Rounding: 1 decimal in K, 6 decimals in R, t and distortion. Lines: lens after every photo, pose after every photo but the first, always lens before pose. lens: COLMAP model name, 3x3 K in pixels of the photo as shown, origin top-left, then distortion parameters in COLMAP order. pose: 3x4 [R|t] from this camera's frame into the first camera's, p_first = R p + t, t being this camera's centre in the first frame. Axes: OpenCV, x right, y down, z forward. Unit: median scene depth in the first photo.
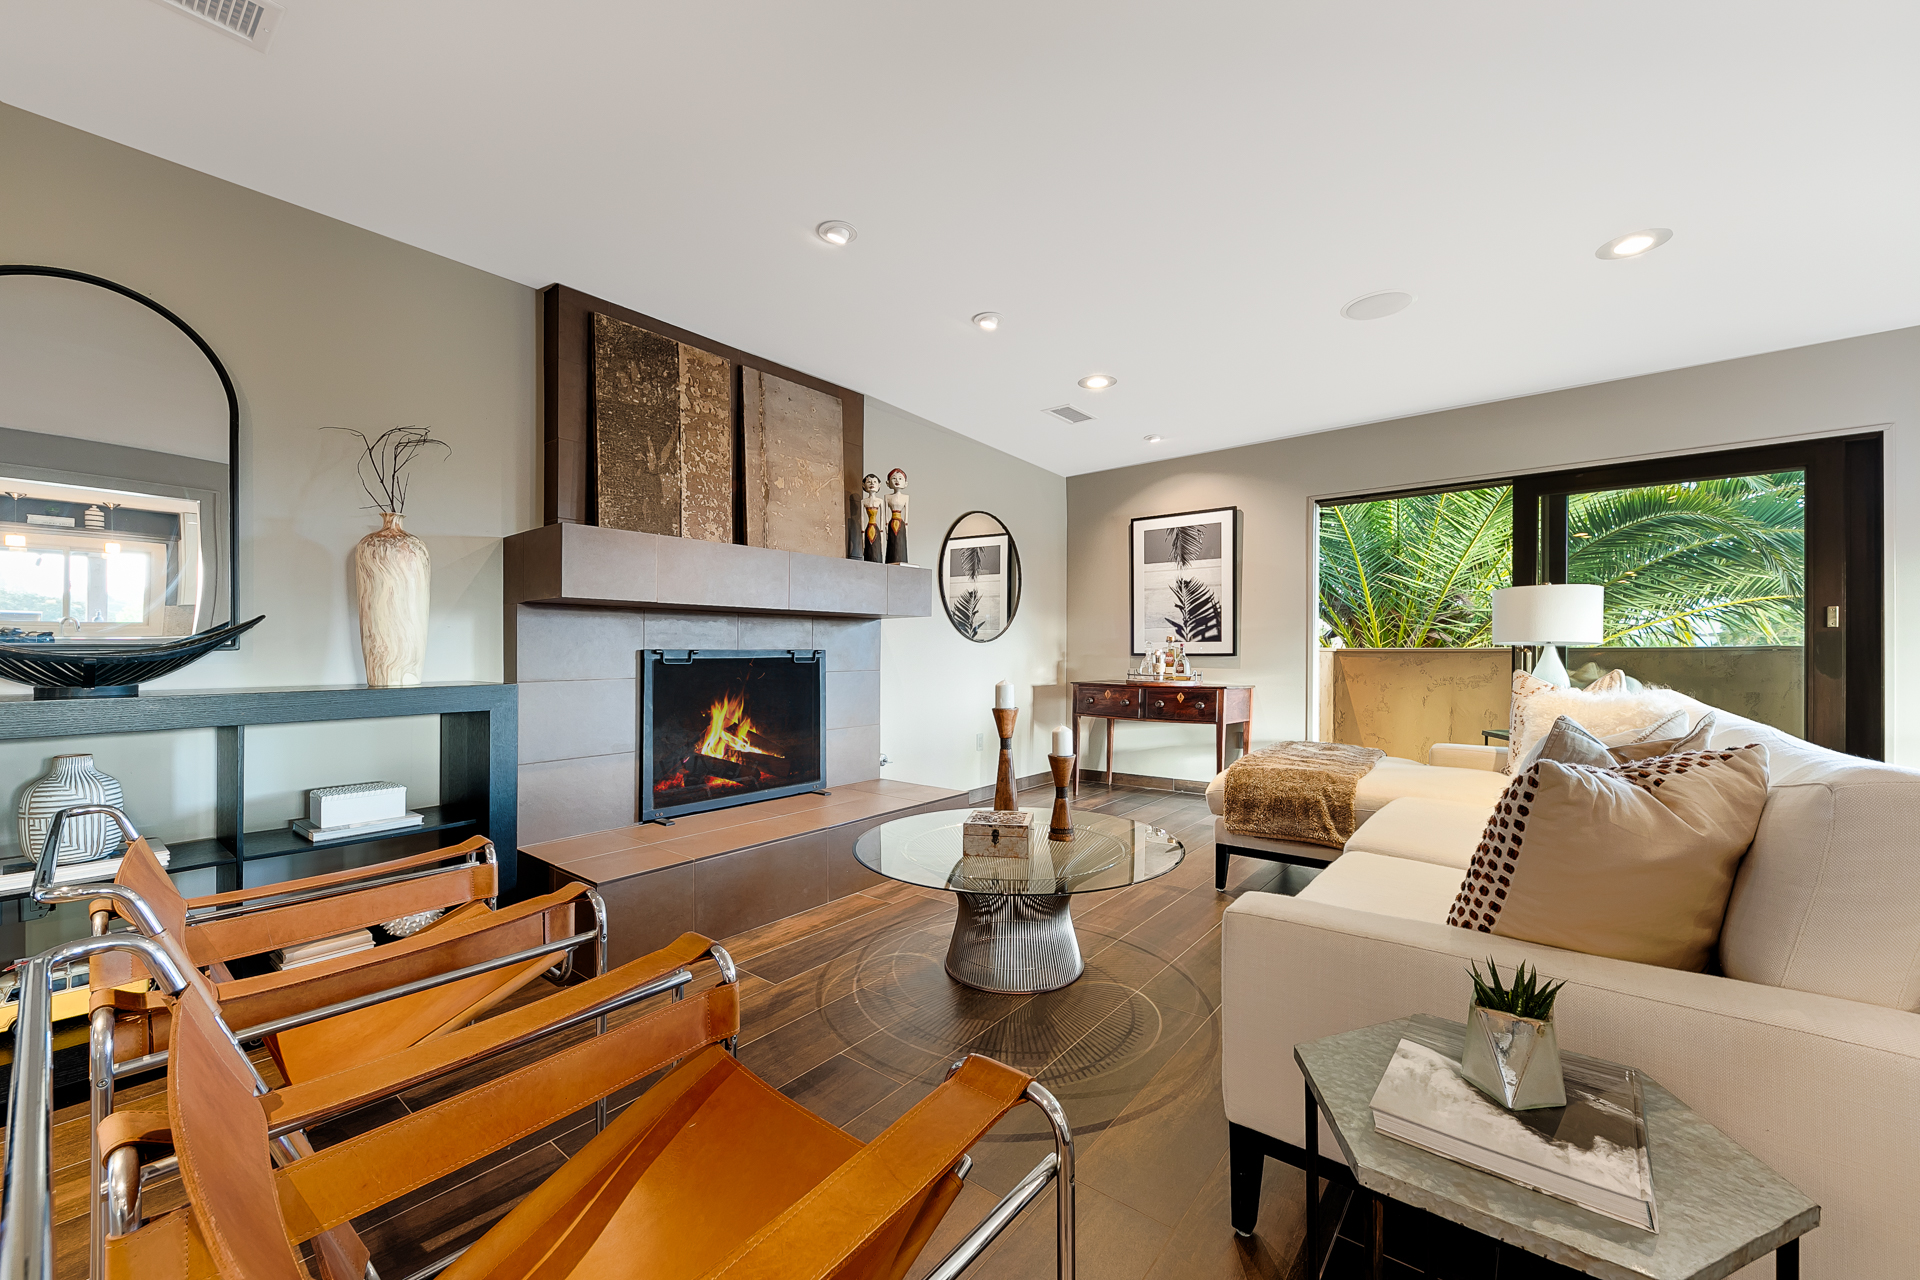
lens RADIAL K [[748.3, 0, 953.0], [0, 748.3, 656.8], [0, 0, 1]] dist [-0.001518, -0.000776]
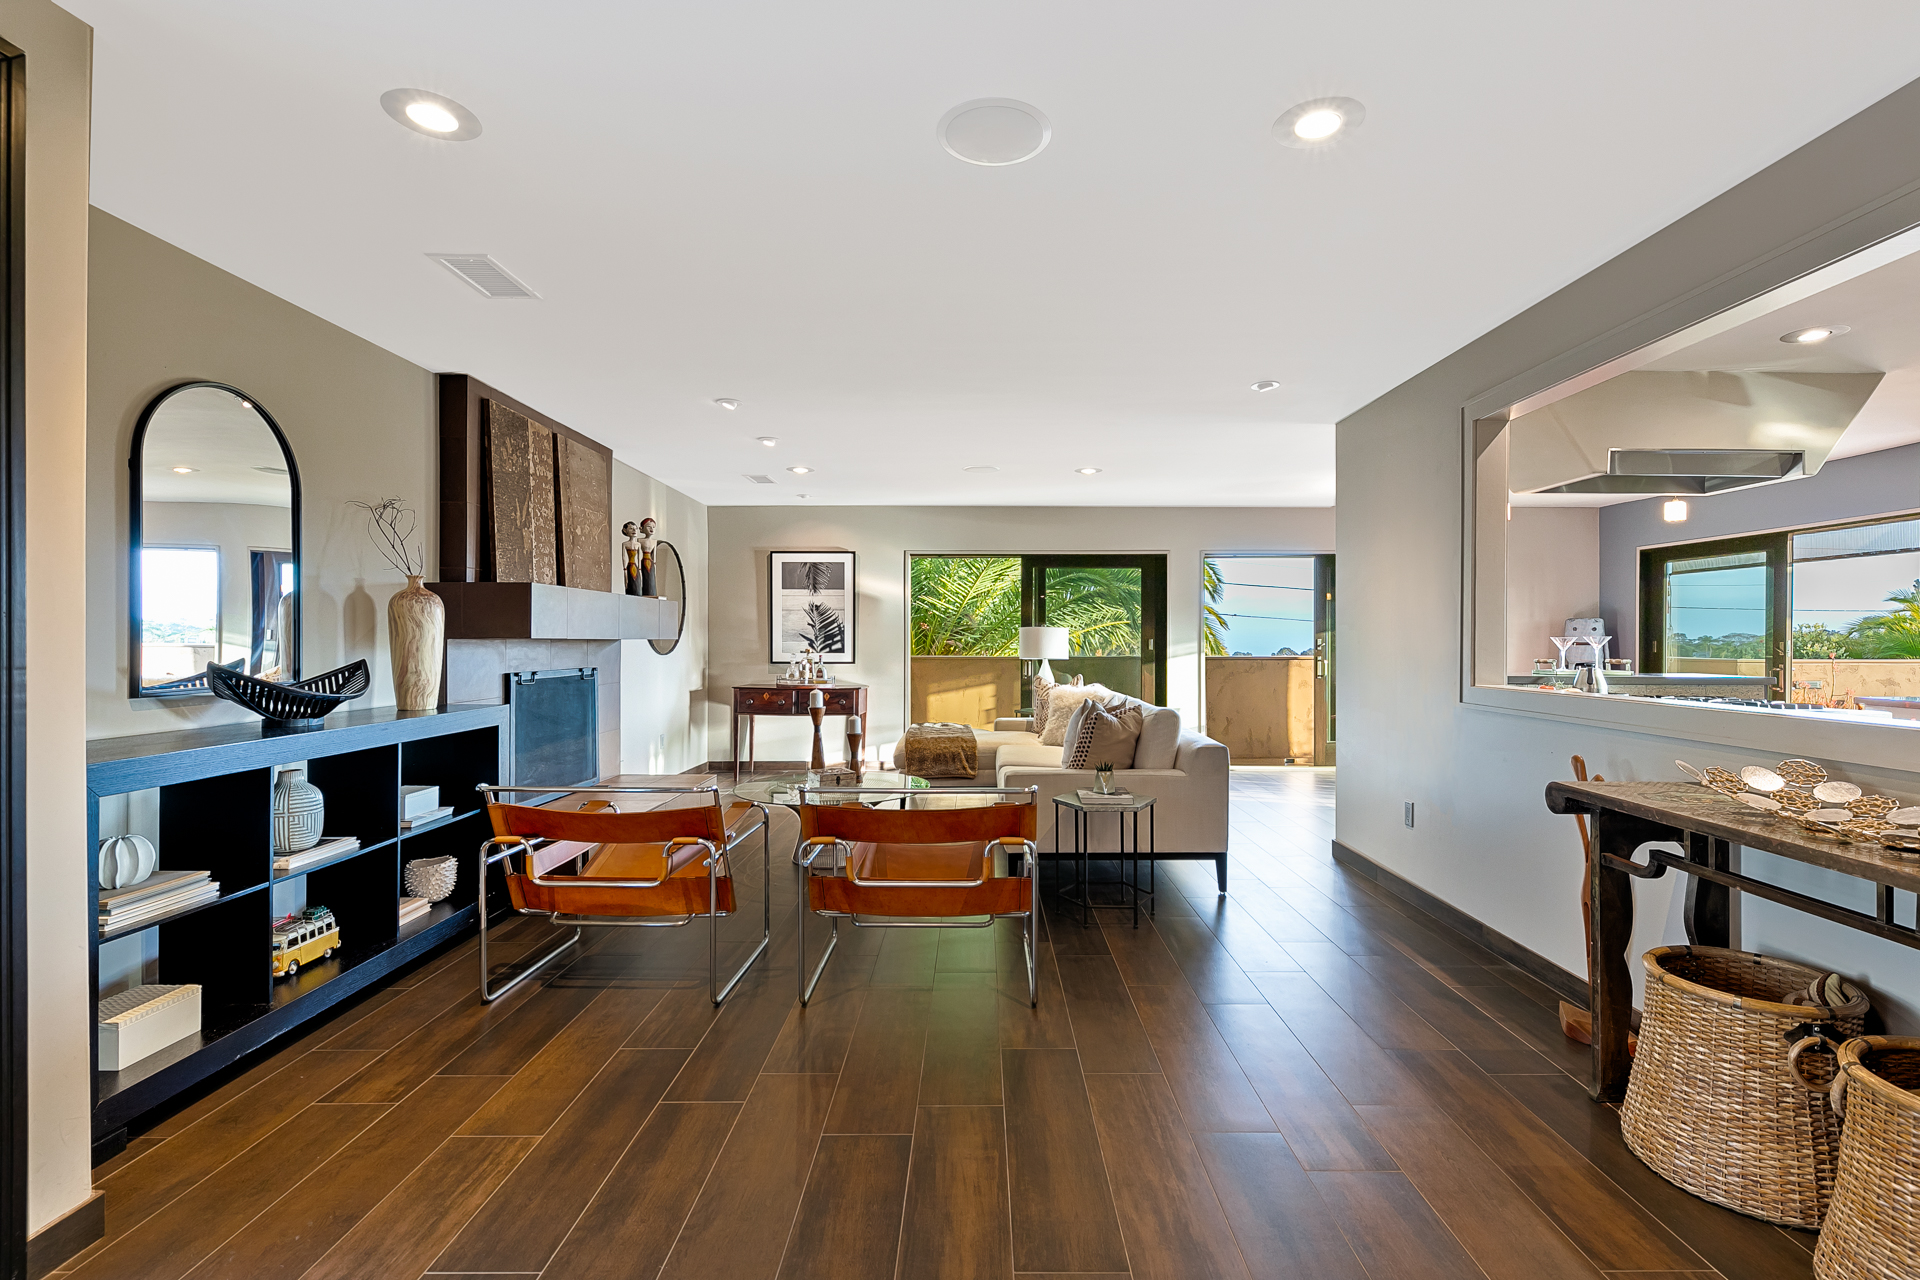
lens RADIAL K [[860.8, 0, 985.3], [0, 860.8, 639.8], [0, 0, 1]] dist [0.002228, 0.000015]
pose [[0.774526, 0.005167, 0.632521, -0.495339], [0.000419, 0.999962, -0.008681, -0.036325], [-0.632542, 0.006989, 0.774495, -0.402668]]
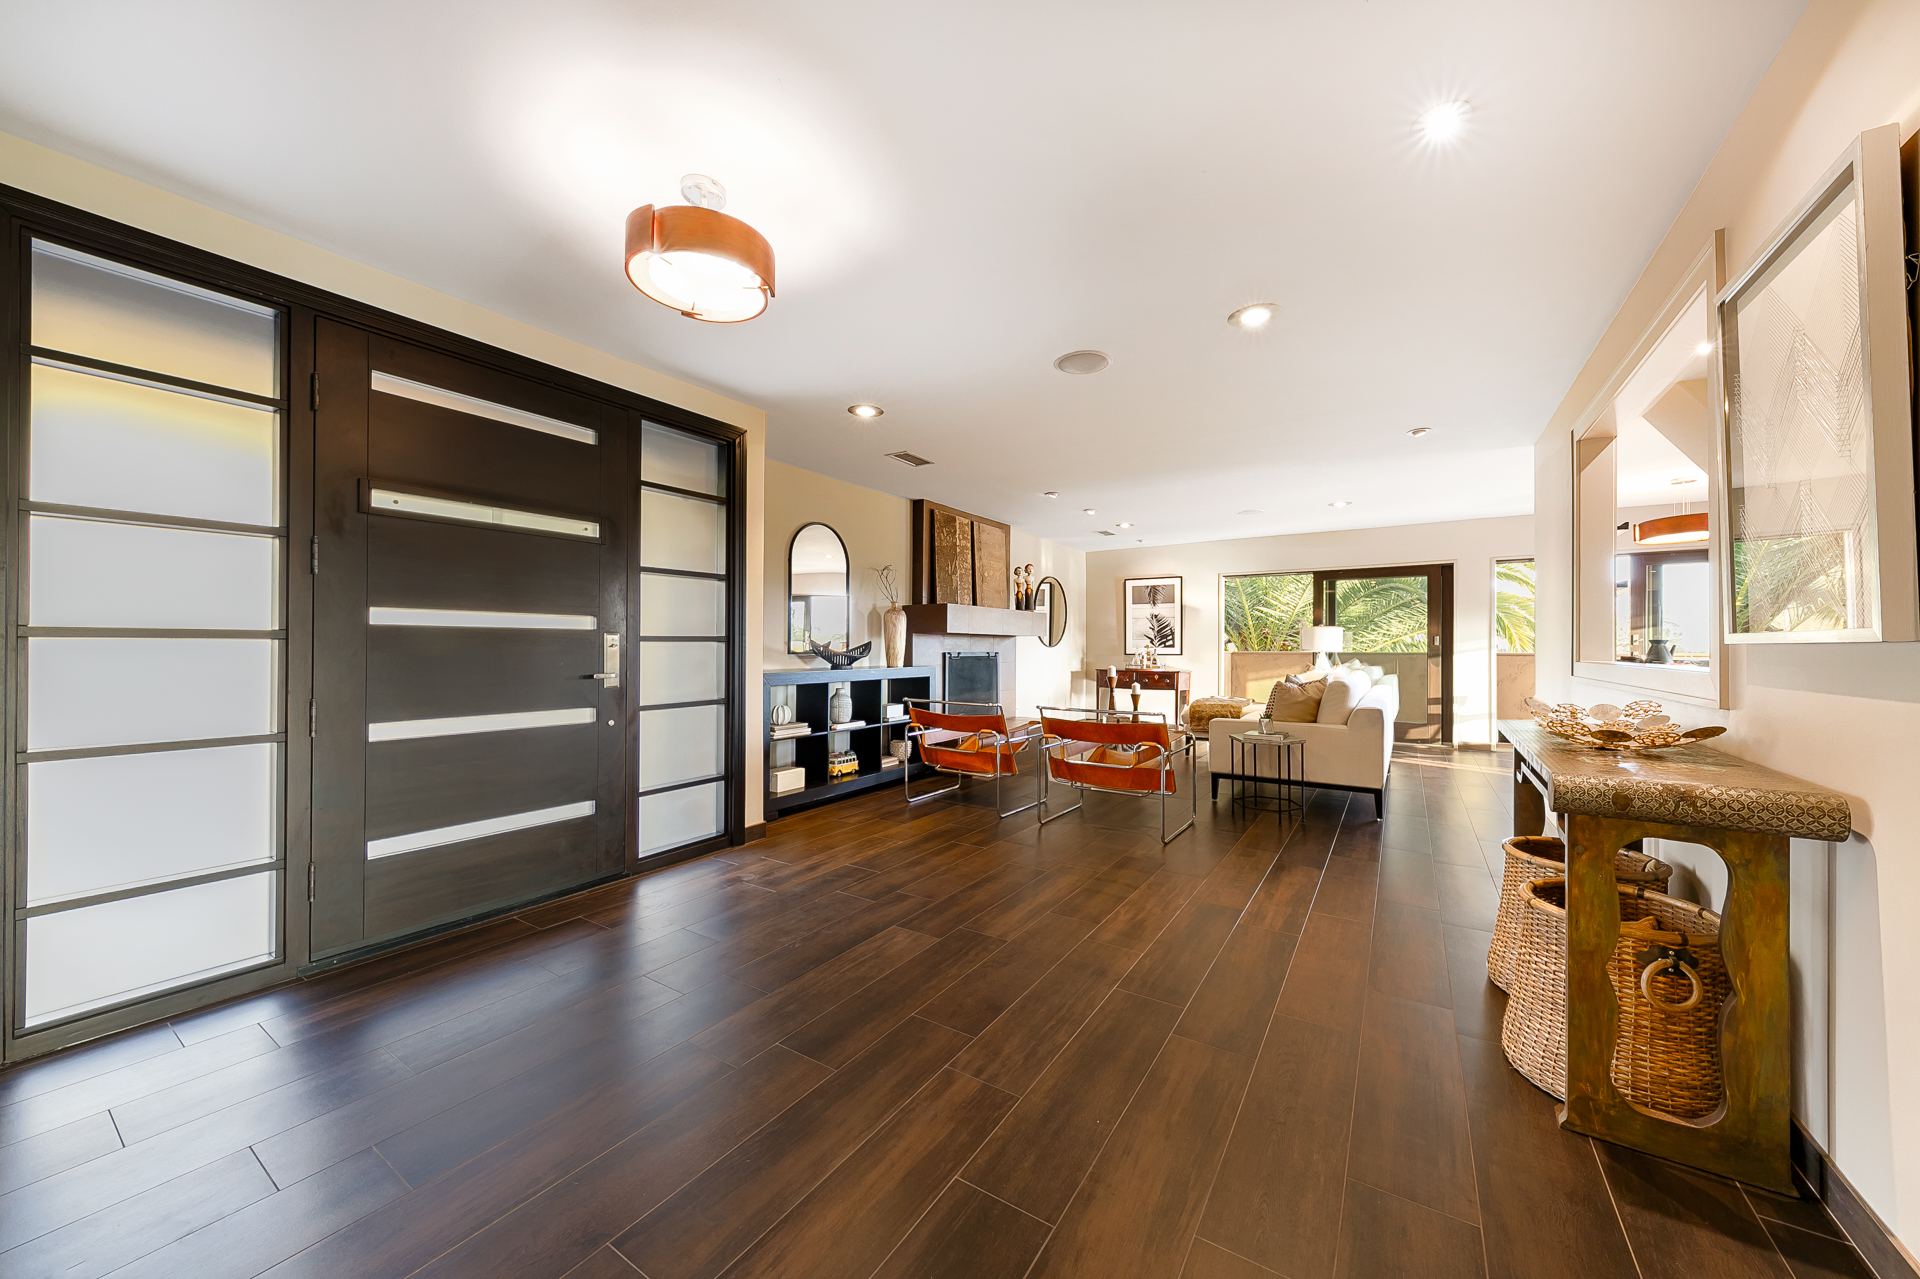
lens RADIAL K [[666.5, 0, 975.6], [0, 666.5, 638.3], [0, 0, 1]] dist [-0.008871, -0.000065]
pose [[0.994072, 0.008877, 0.108361, -0.384572], [-0.006714, 0.999771, -0.020306, -0.008026], [-0.108516, 0.019458, 0.993904, -0.731713]]
